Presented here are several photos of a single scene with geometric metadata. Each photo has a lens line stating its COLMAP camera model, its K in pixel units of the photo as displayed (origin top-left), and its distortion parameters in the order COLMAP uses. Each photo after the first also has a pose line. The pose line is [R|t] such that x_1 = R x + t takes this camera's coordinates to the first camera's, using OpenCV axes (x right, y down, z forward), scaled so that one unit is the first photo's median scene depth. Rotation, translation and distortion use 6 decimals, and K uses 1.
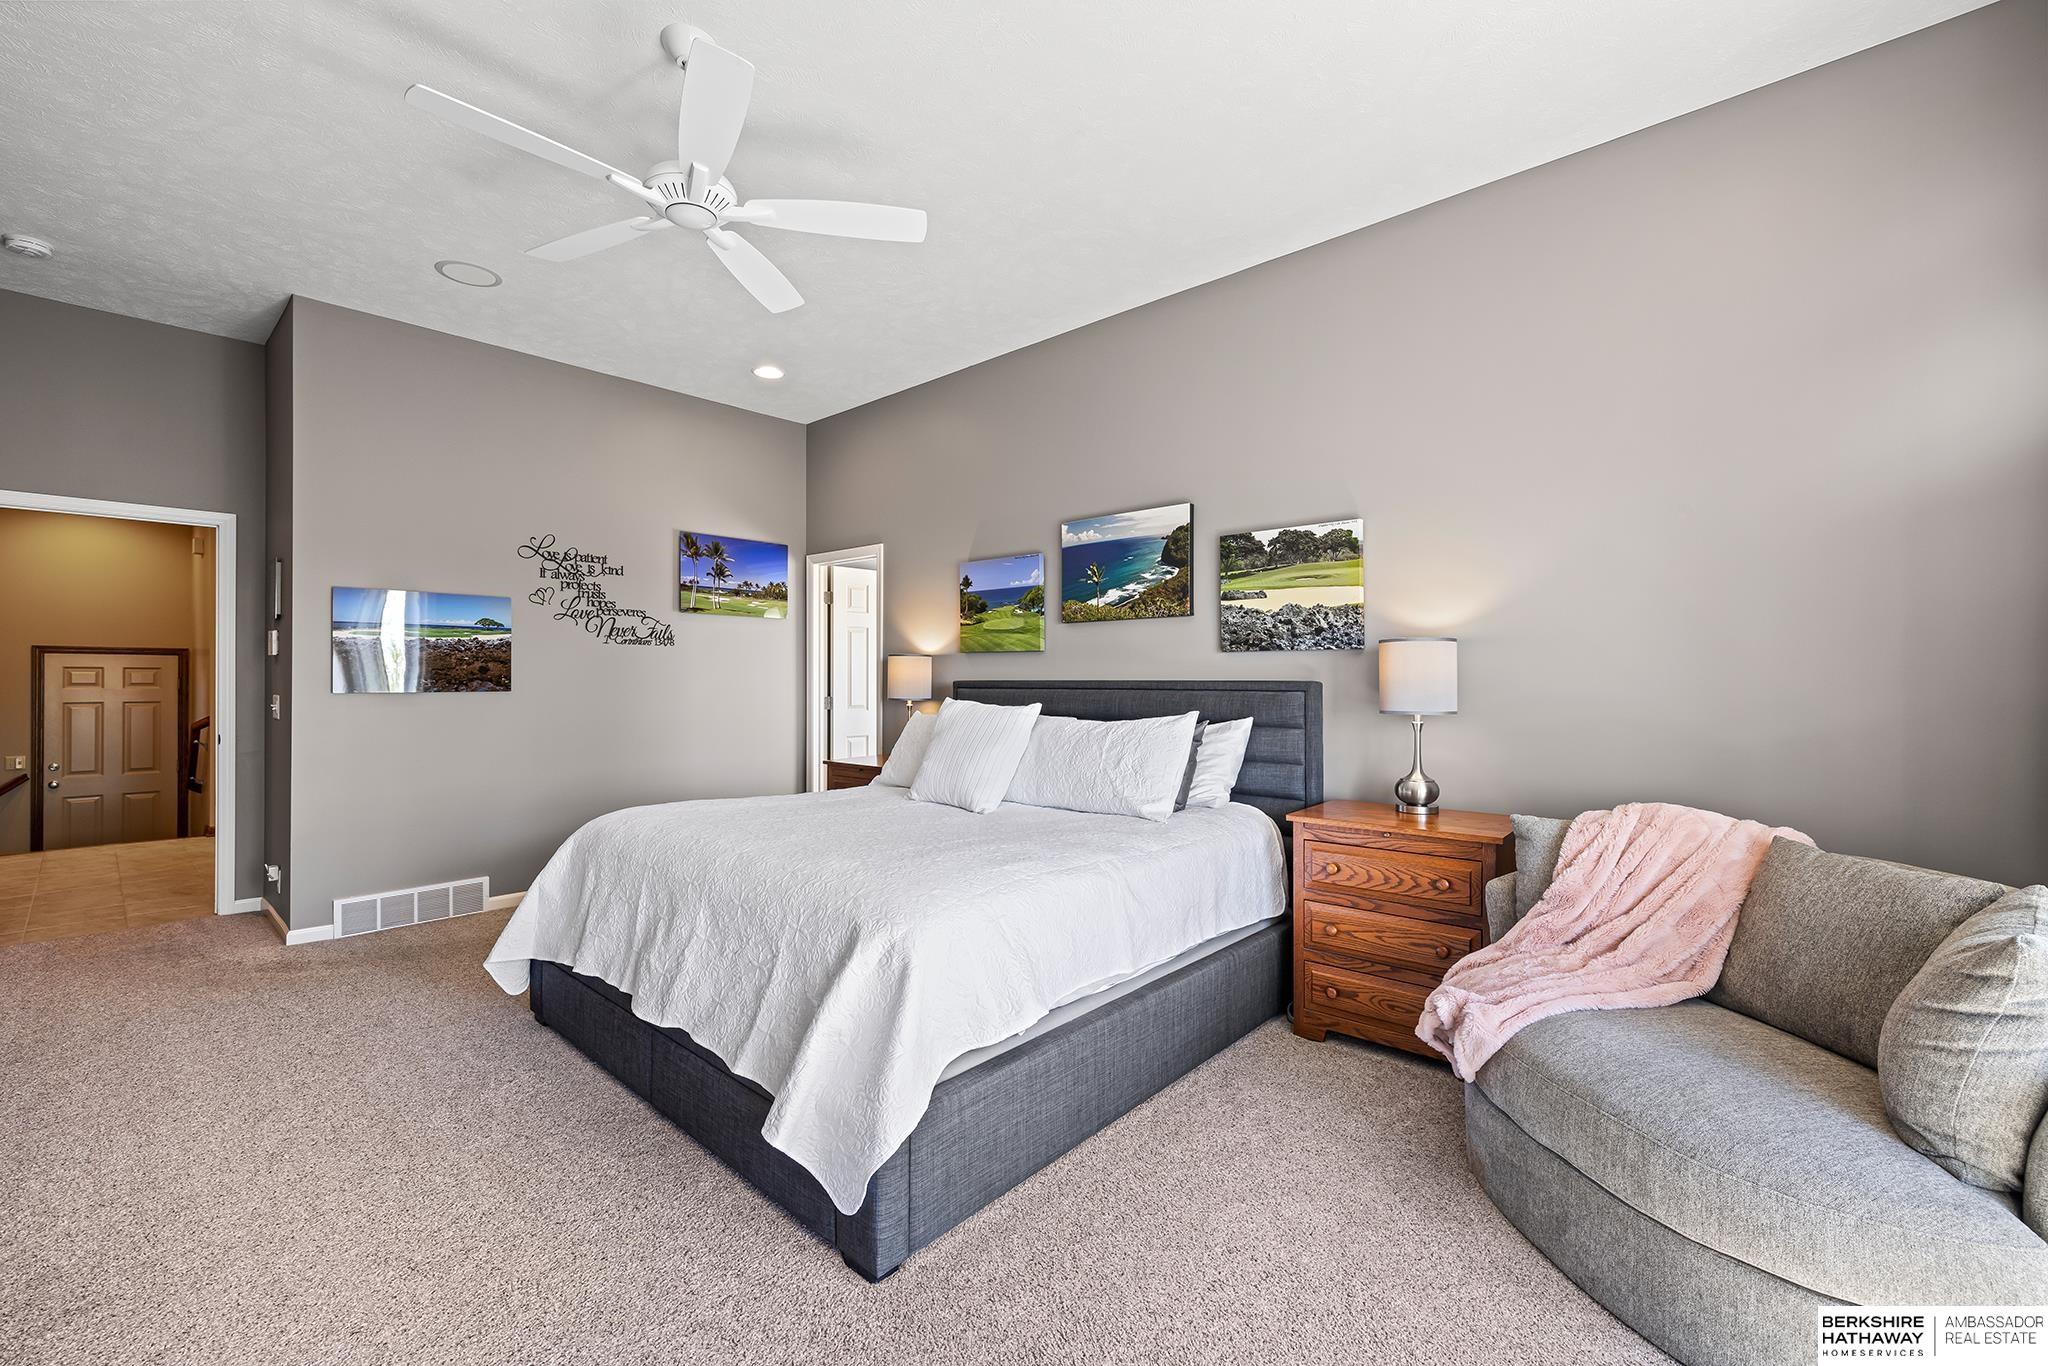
lens RADIAL K [[866.9, 0, 1016.8], [0, 866.9, 668.9], [0, 0, 1]] dist [0.004033, 0.000235]
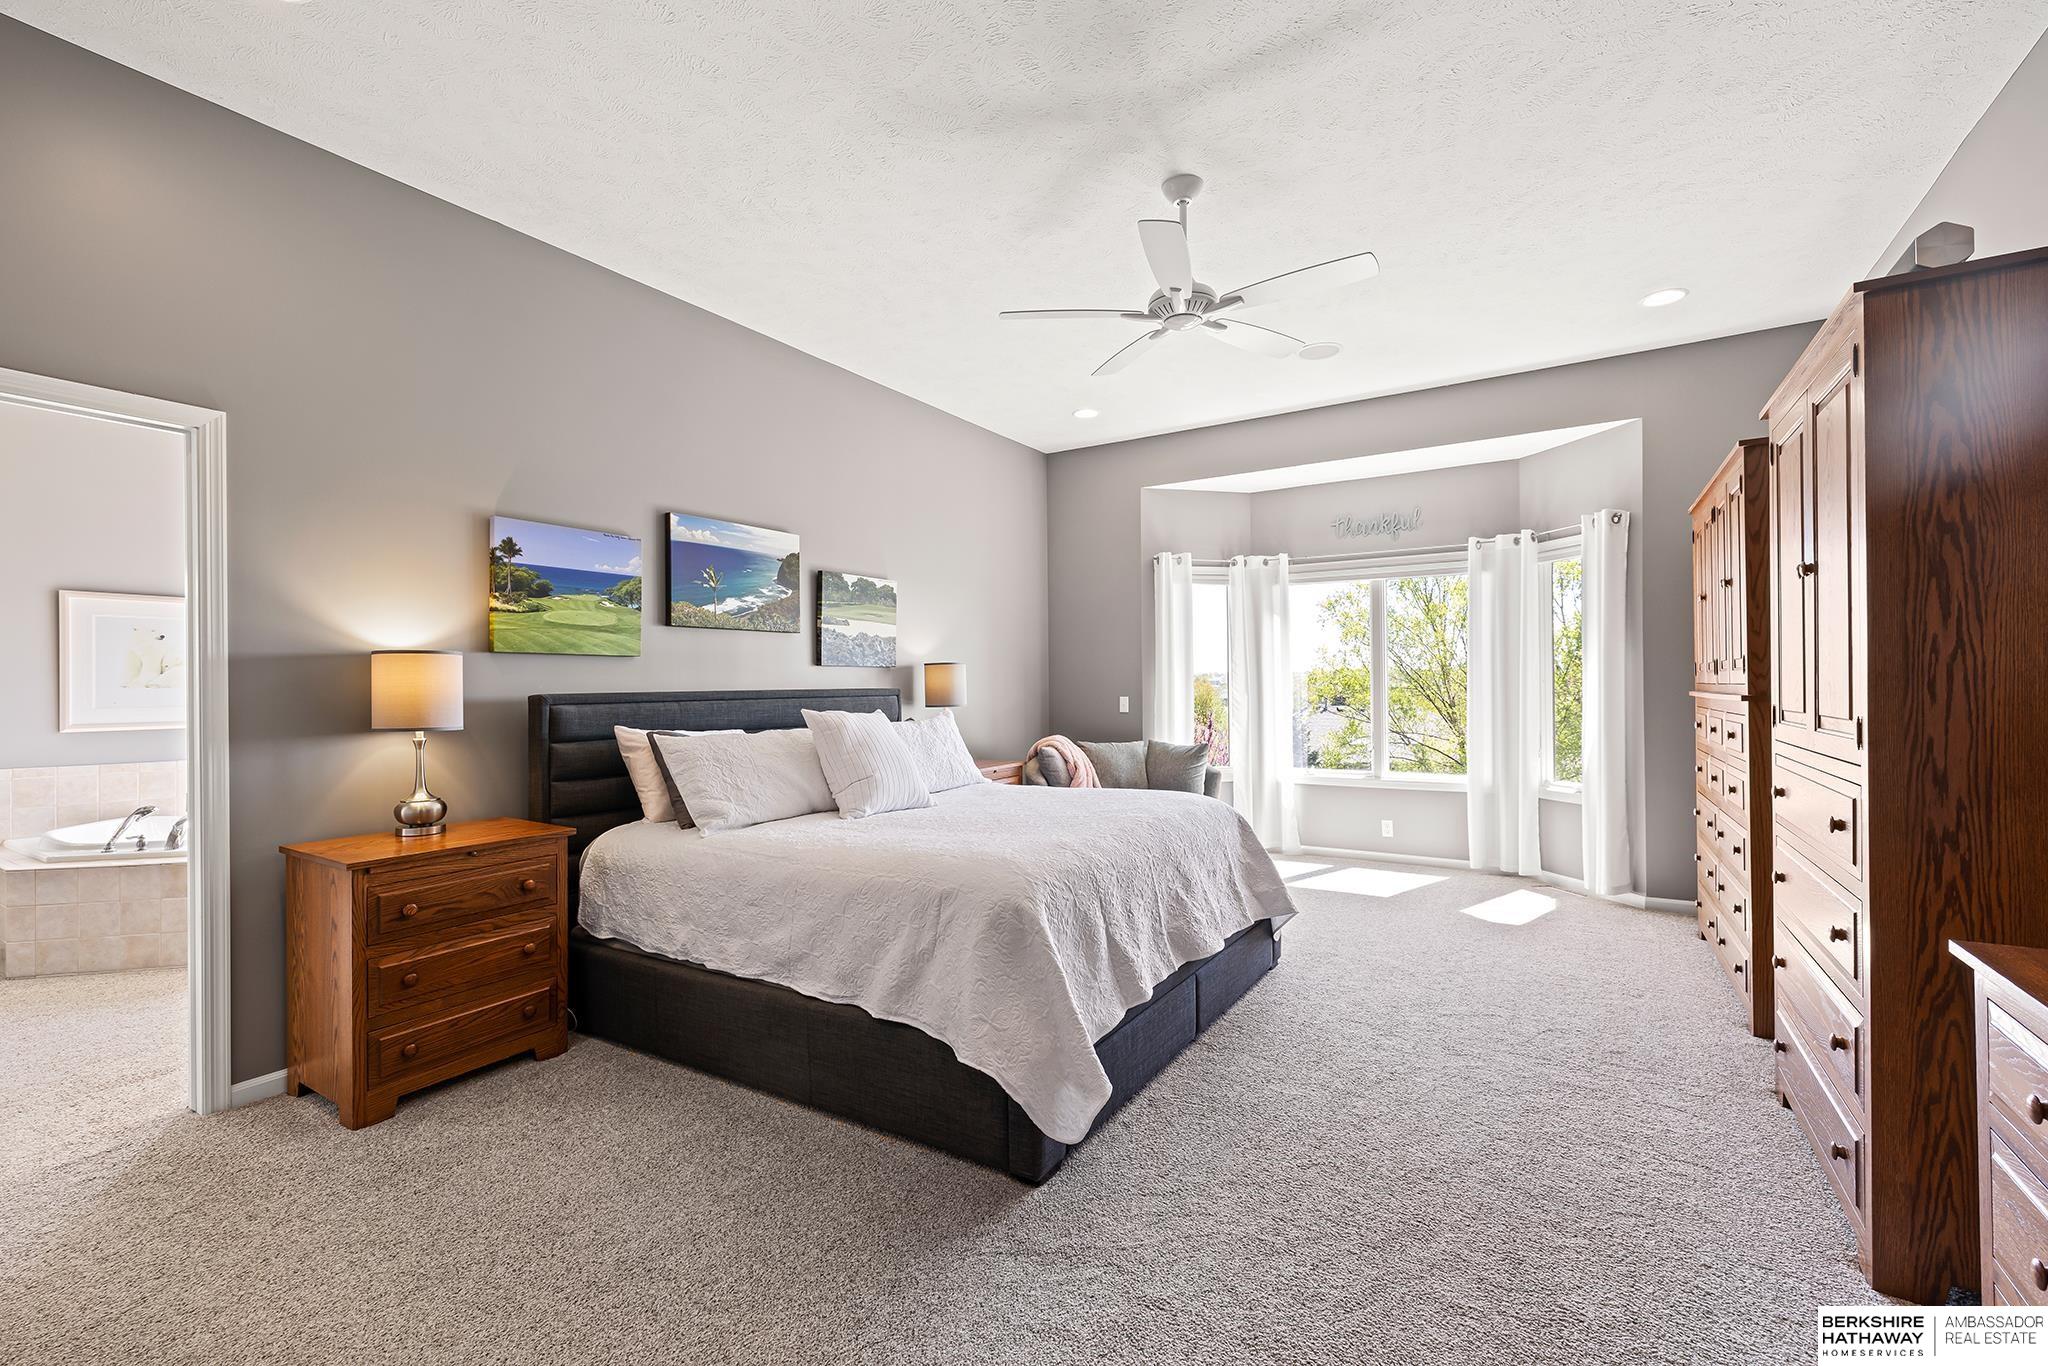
lens RADIAL K [[866.9, 0, 1008.6], [0, 866.9, 680.4], [0, 0, 1]] dist [0.004033, 0.000235]
pose [[-0.181599, 0.002183, 0.983370, -0.918539], [-0.001687, 0.999995, -0.002531, 0.003479], [-0.983371, -0.002119, -0.181595, 0.875951]]
